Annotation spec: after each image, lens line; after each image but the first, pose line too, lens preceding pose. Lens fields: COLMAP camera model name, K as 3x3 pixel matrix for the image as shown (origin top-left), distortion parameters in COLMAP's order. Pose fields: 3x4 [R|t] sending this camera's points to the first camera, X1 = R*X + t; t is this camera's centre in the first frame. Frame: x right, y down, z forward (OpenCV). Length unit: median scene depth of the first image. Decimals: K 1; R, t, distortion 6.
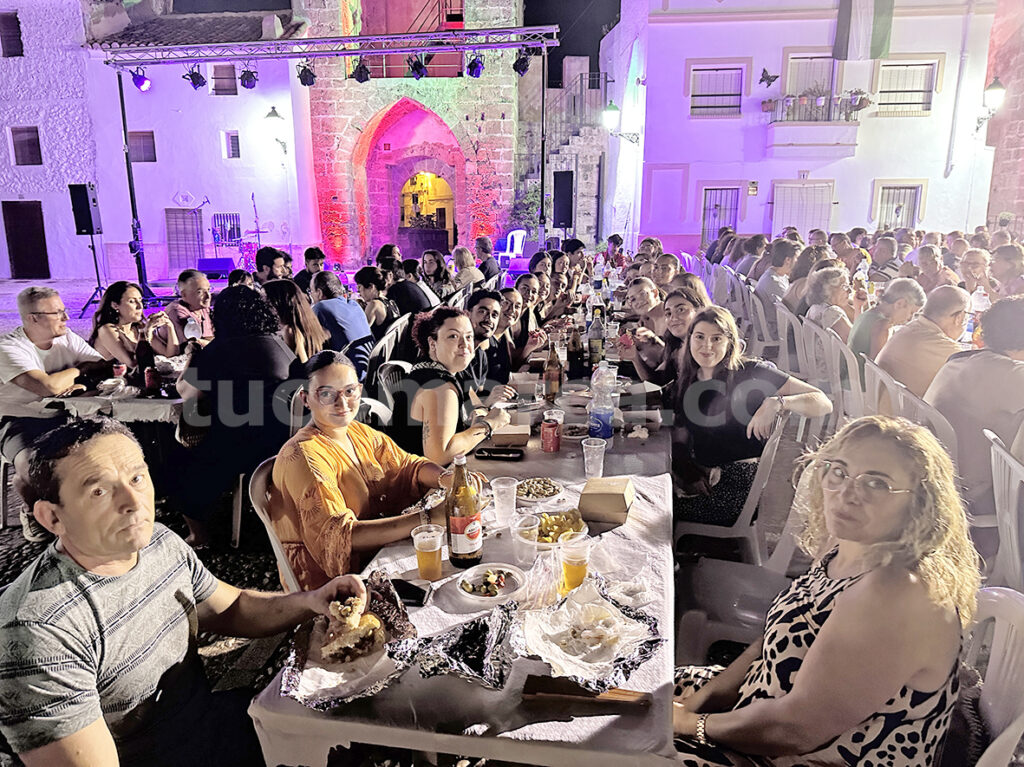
lens RADIAL K [[727.4, 0, 509.3], [0, 727.4, 395.5], [0, 0, 1]] dist [0.077677, -0.085205]
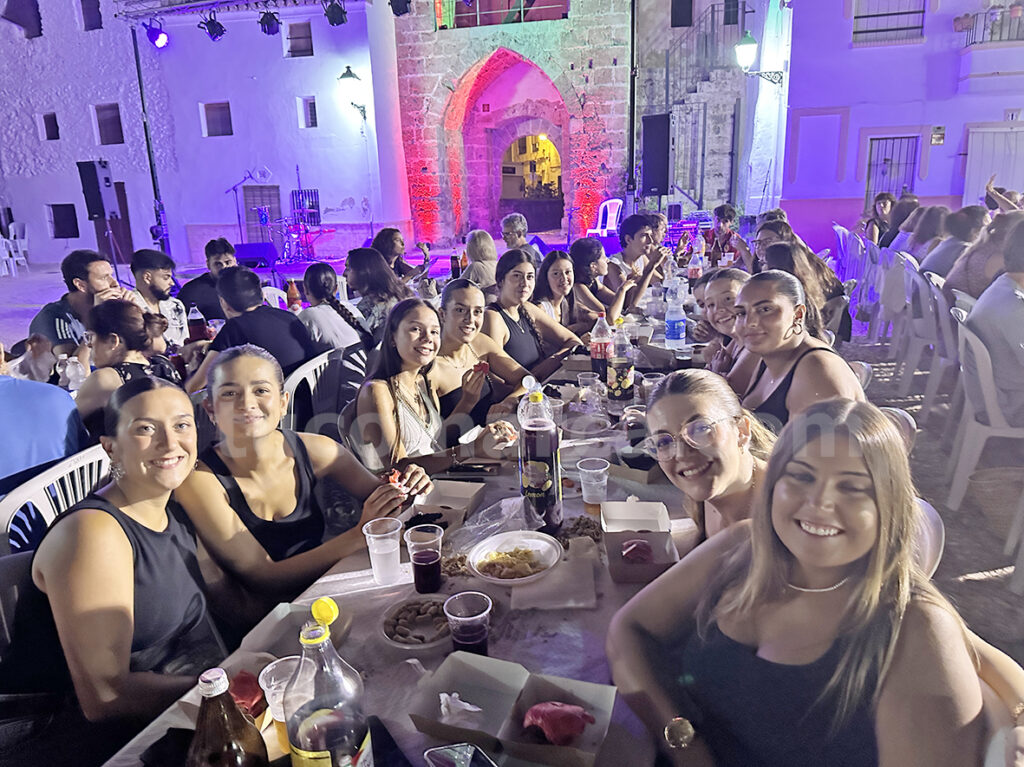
lens RADIAL K [[732.4, 0, 512.0], [0, 732.4, 383.5], [0, 0, 1]] dist [0.058970, -0.067769]
pose [[0.982679, 0.019044, -0.184334, 0.039204], [-0.014585, 0.999568, 0.025519, -0.033566], [0.184740, -0.022388, 0.982532, 0.142056]]
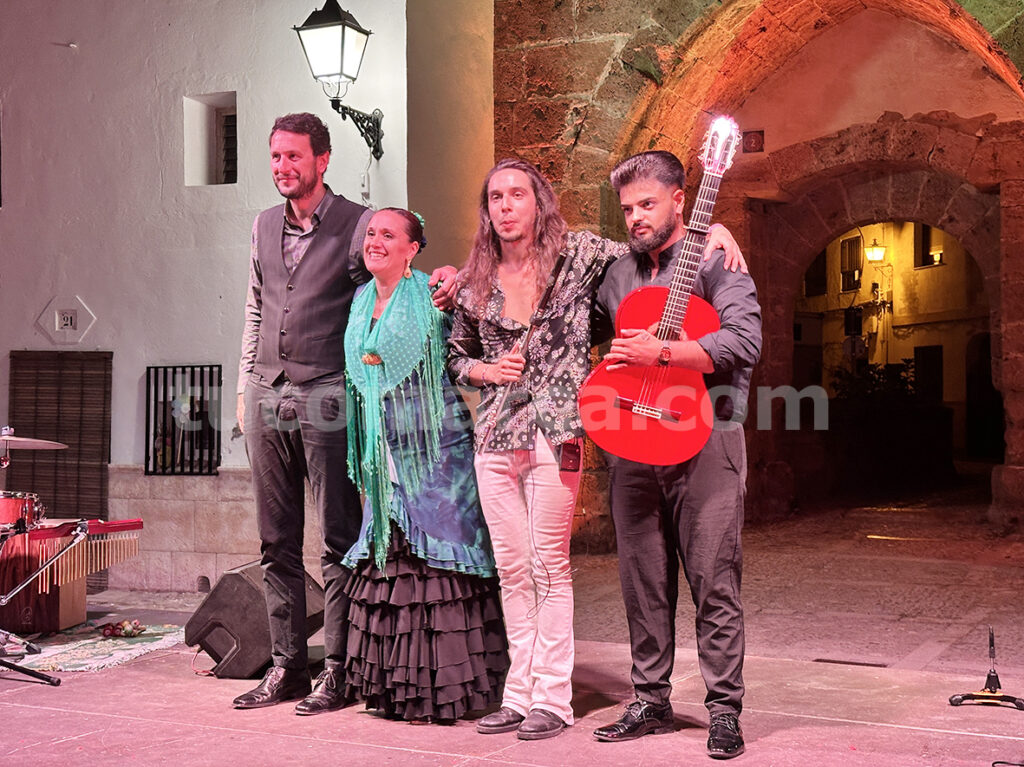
lens RADIAL K [[1525.4, 0, 451.2], [0, 1525.4, 375.0], [0, 0, 1]] dist [0.188854, -0.428139]
pose [[0.927160, -0.008021, -0.374580, -0.053524], [-0.081081, 0.971784, -0.221500, -0.112395], [0.365787, 0.235738, 0.900348, 0.473173]]
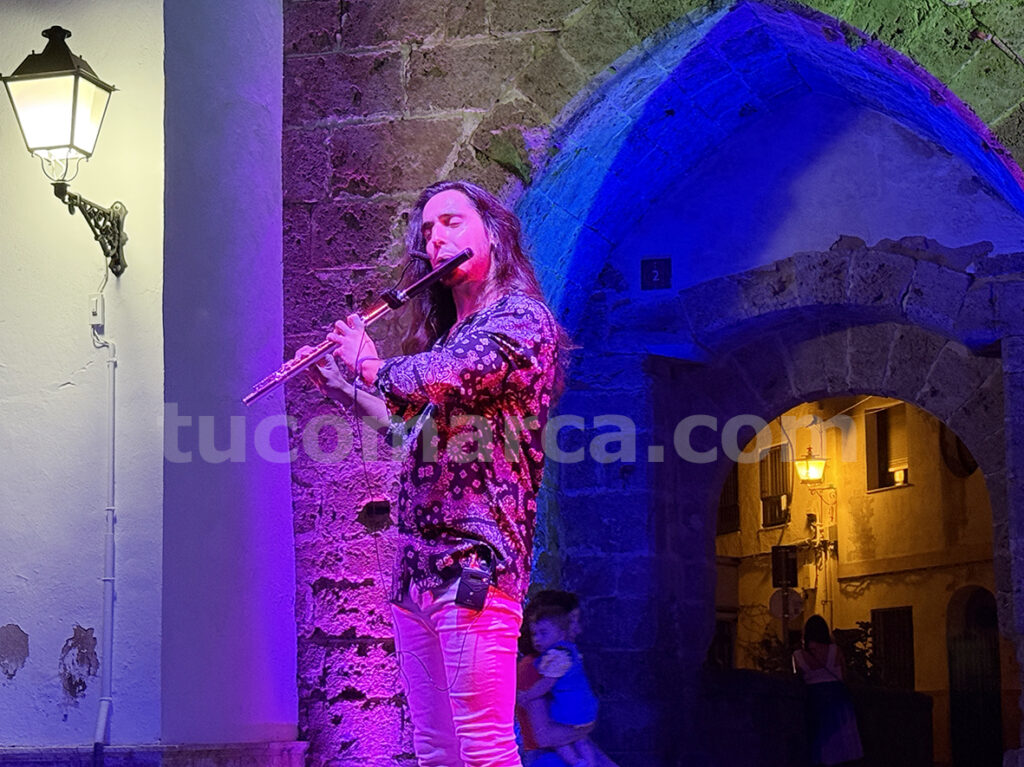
lens RADIAL K [[2460.0, 0, 512.0], [0, 2460.0, 383.5], [0, 0, 1]] dist [0.092109, 0.755694]
pose [[0.973477, -0.039484, -0.225353, -0.060193], [-0.042389, 0.936815, -0.347248, -0.081973], [0.224825, 0.347590, 0.910294, 0.433521]]
